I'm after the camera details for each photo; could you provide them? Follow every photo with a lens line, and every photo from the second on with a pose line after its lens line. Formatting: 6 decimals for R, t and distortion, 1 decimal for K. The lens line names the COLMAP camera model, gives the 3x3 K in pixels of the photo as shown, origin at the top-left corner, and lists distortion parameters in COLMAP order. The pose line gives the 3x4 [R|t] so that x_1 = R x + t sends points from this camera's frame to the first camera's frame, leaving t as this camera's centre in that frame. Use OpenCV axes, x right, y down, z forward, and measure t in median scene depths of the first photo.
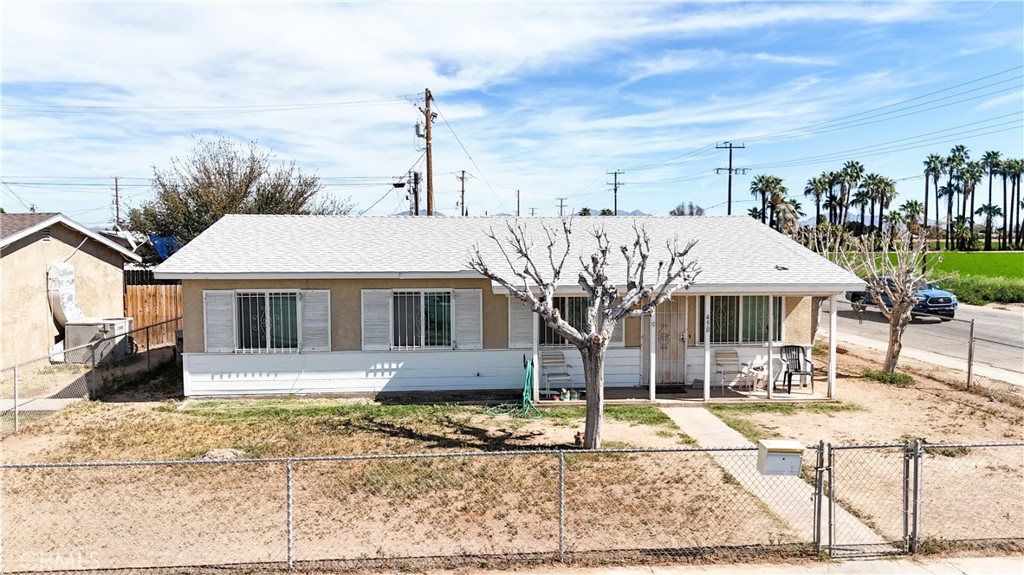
lens RADIAL K [[771.5, 0, 511.9], [0, 771.5, 282.1], [0, 0, 1]] dist [0.039607, -0.012432]
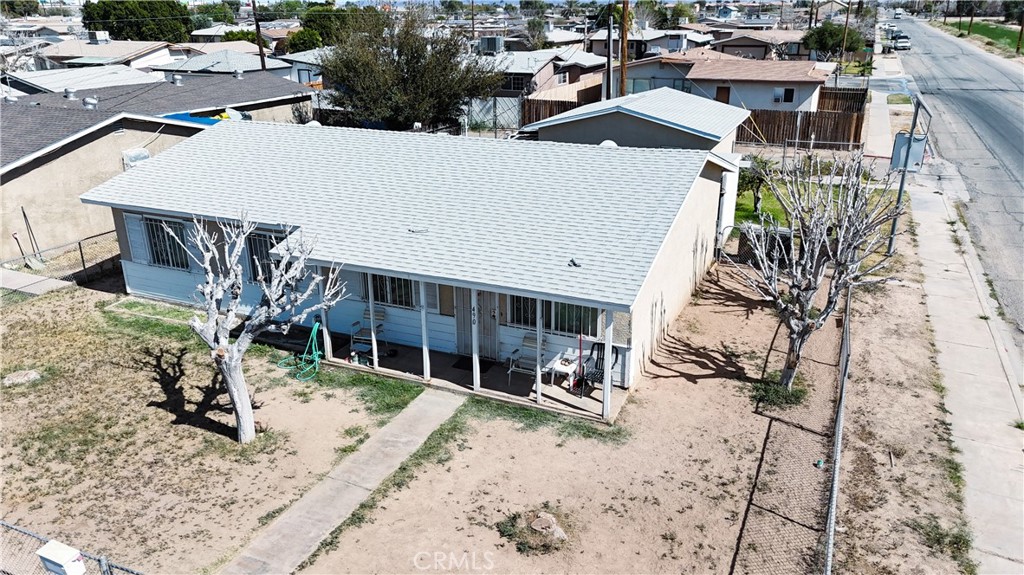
lens RADIAL K [[771.5, 0, 511.2], [0, 771.5, 278.7], [0, 0, 1]] dist [0.039607, -0.012432]
pose [[0.881340, 0.152303, -0.447262, 0.671862], [-0.026469, 0.961051, 0.275102, -0.233700], [0.471740, -0.230620, 0.851044, 0.240326]]
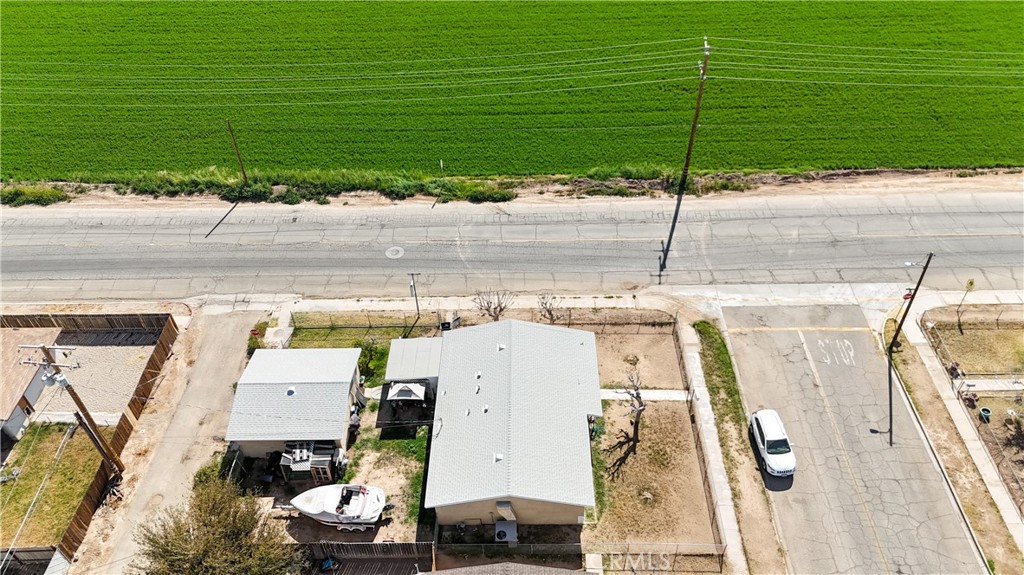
lens RADIAL K [[771.5, 0, 509.3], [0, 771.5, 296.3], [0, 0, 1]] dist [0.039607, -0.012432]
pose [[0.089568, -0.688881, 0.719319, -1.960082], [0.085686, 0.724874, 0.683532, -2.501832], [-0.992288, 0.000413, 0.123953, 0.900578]]
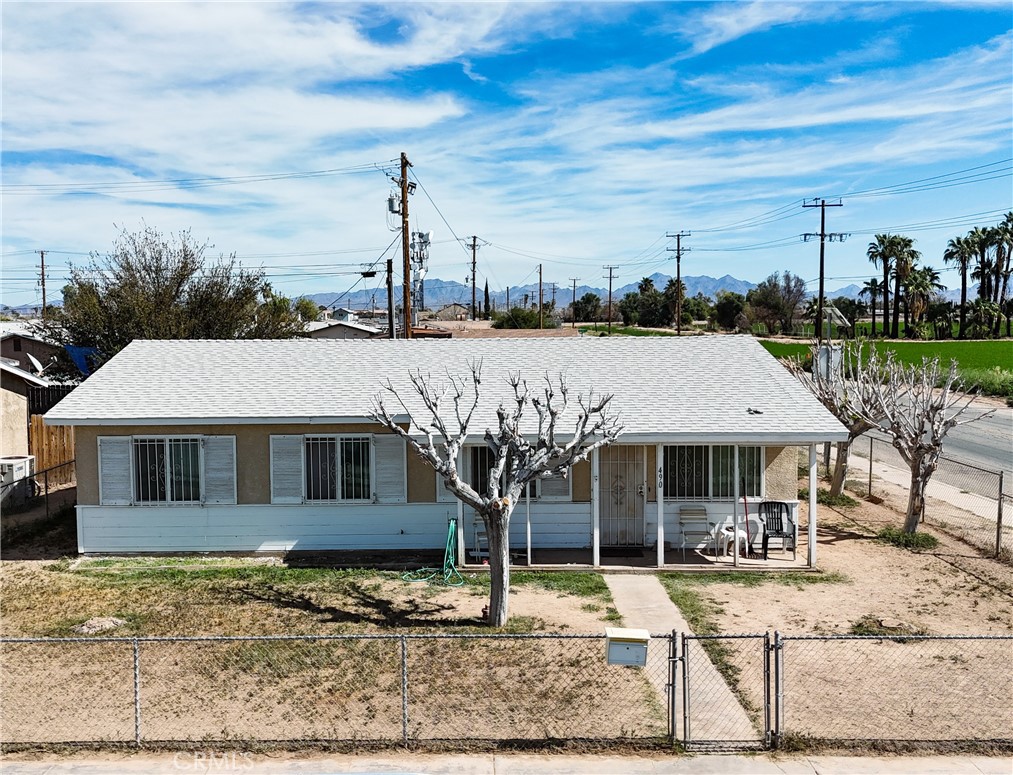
lens RADIAL K [[1036.8, 0, 456.6], [0, 1036.8, 369.4], [0, 0, 1]] dist [0.040512, 0.000000]
pose [[0.995258, -0.002929, -0.097225, 0.135111], [0.002536, 0.999988, -0.004173, -0.060480], [0.097236, 0.003907, 0.995254, -0.166542]]
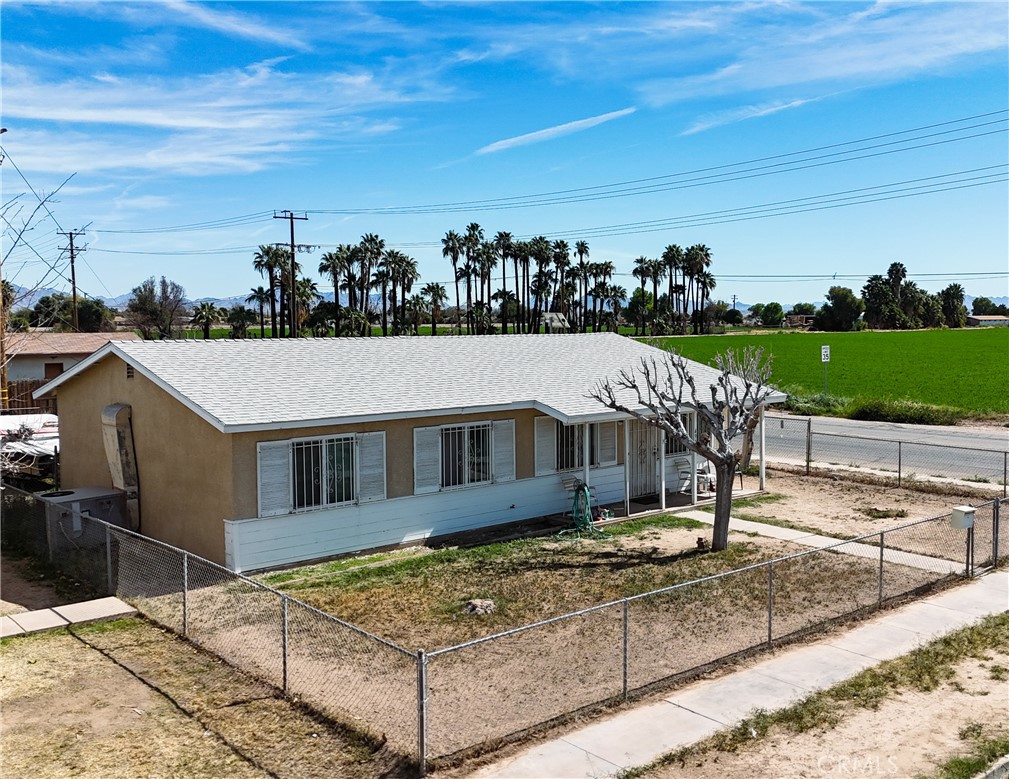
lens RADIAL K [[1032.7, 0, 574.7], [0, 1032.7, 416.5], [0, 0, 1]] dist [0.040512, 0.000000]
pose [[0.777506, -0.061904, 0.625821, -0.812216], [0.038858, 0.997971, 0.050440, -0.058856], [-0.627673, -0.014899, 0.778334, -0.070722]]
